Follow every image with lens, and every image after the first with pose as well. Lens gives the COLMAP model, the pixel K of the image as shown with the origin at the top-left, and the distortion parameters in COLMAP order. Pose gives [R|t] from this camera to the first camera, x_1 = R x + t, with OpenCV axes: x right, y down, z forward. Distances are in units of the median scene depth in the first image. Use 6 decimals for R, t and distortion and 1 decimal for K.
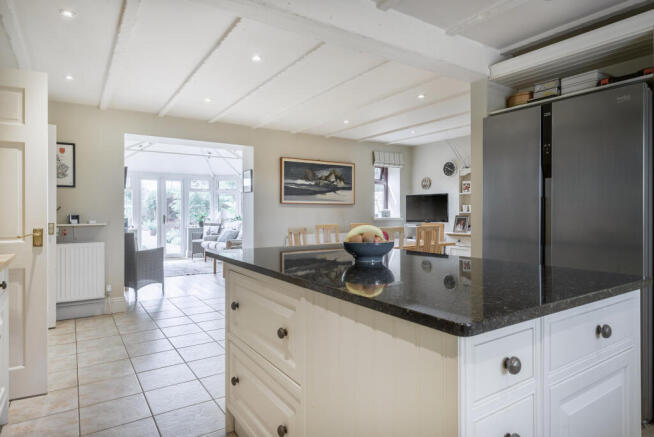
lens RADIAL K [[392.8, 0, 327.0], [0, 392.8, 218.5], [0, 0, 1]] dist [0.000957, 0.000050]
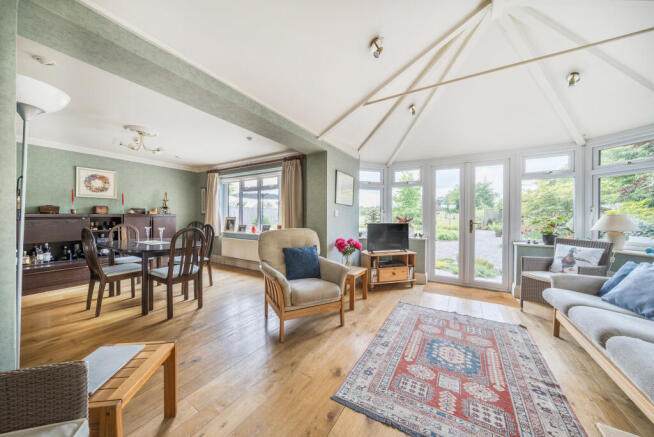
lens RADIAL K [[220.8, 0, 324.4], [0, 220.8, 212.6], [0, 0, 1]] dist [-0.000883, -0.000135]
pose [[0.423706, -0.001087, -0.905799, -0.186060], [-0.021716, 0.999700, -0.011357, -0.011095], [0.905539, 0.024483, 0.423555, 0.621444]]
